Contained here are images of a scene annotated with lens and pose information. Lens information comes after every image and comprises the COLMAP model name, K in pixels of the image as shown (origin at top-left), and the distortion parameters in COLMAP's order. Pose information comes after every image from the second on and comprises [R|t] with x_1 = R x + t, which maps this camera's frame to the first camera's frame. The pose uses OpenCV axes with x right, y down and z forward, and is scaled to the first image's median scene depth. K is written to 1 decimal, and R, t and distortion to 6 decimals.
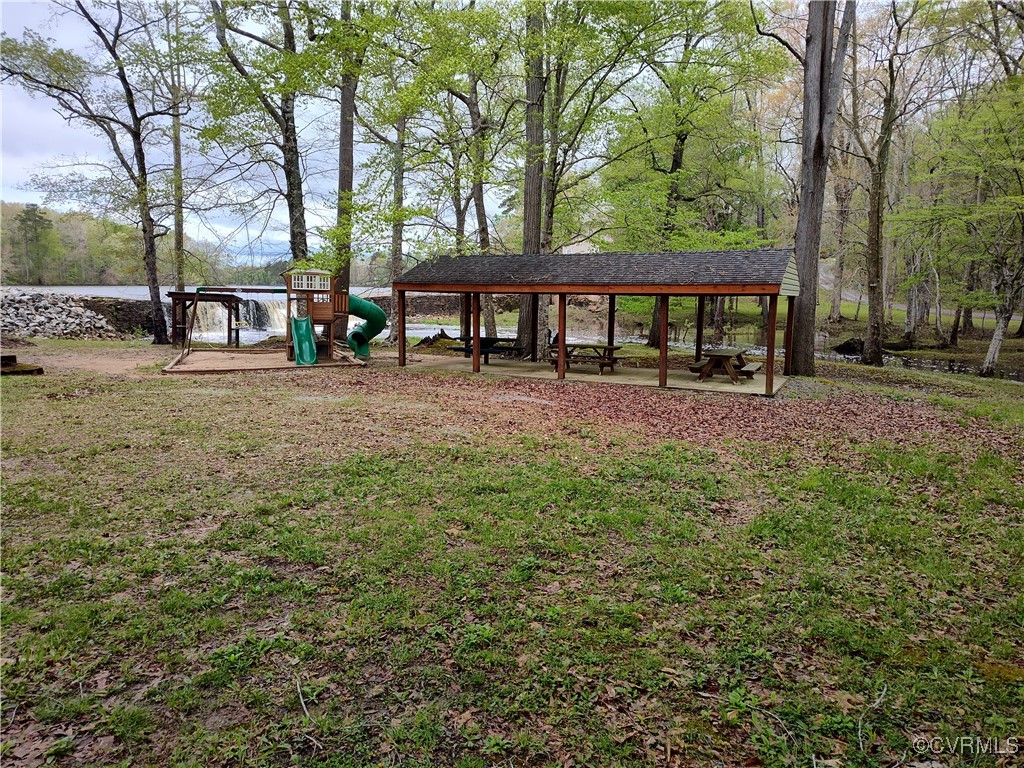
lens RADIAL K [[685.5, 0, 522.5], [0, 685.5, 382.1], [0, 0, 1]] dist [0.000814, -0.004409]
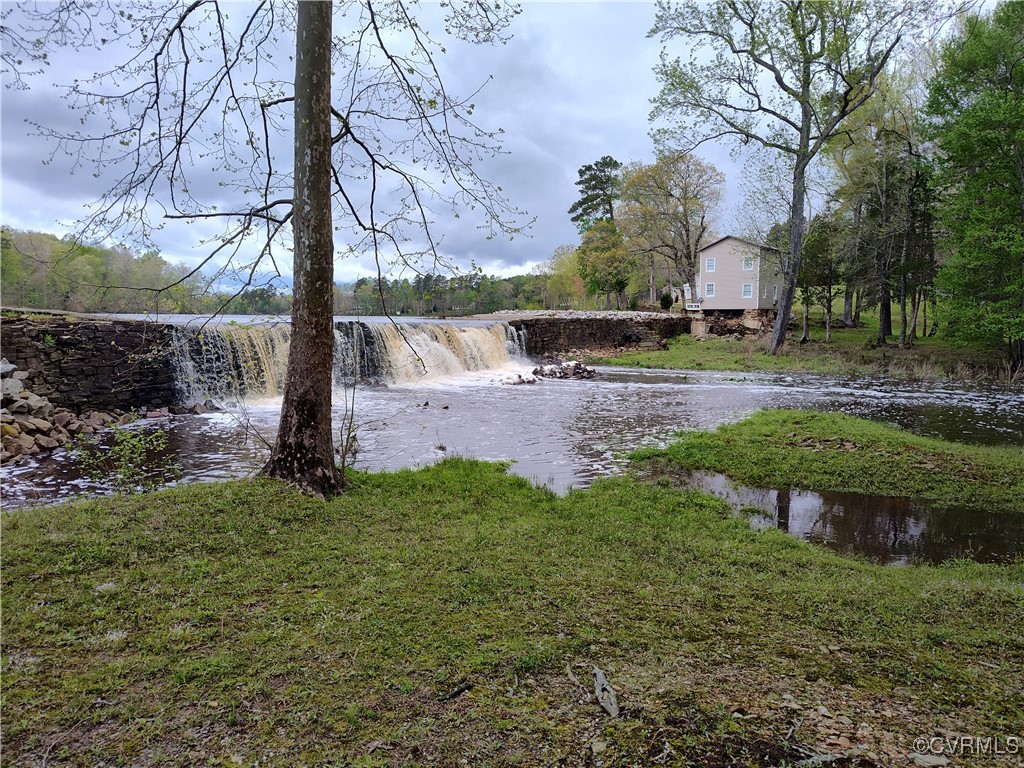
lens RADIAL K [[685.5, 0, 508.0], [0, 685.5, 383.7], [0, 0, 1]] dist [0.000814, -0.004409]
pose [[0.999771, -0.001274, 0.021378, -0.413353], [0.002132, 0.999189, -0.040203, -0.079888], [-0.021309, 0.040239, 0.998963, 0.721911]]
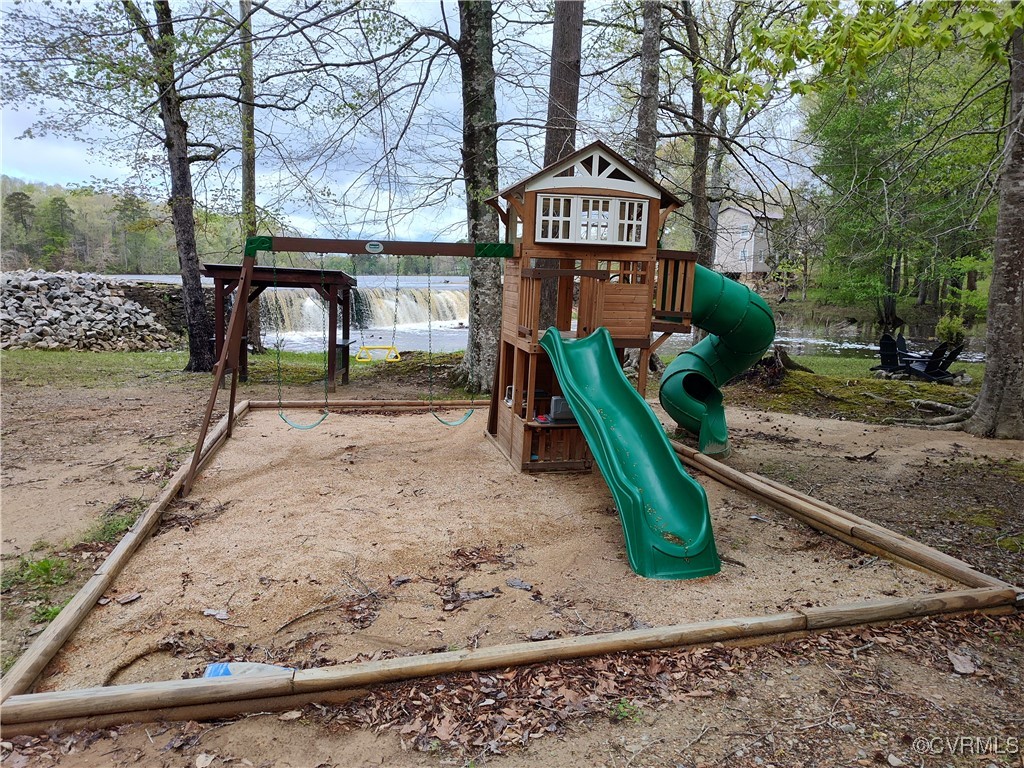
lens RADIAL K [[685.5, 0, 506.0], [0, 685.5, 385.9], [0, 0, 1]] dist [0.000814, -0.004409]
pose [[0.991076, 0.018221, -0.132045, -0.170834], [-0.015519, 0.999649, 0.021459, -0.042485], [0.132389, -0.019219, 0.991011, 0.382698]]
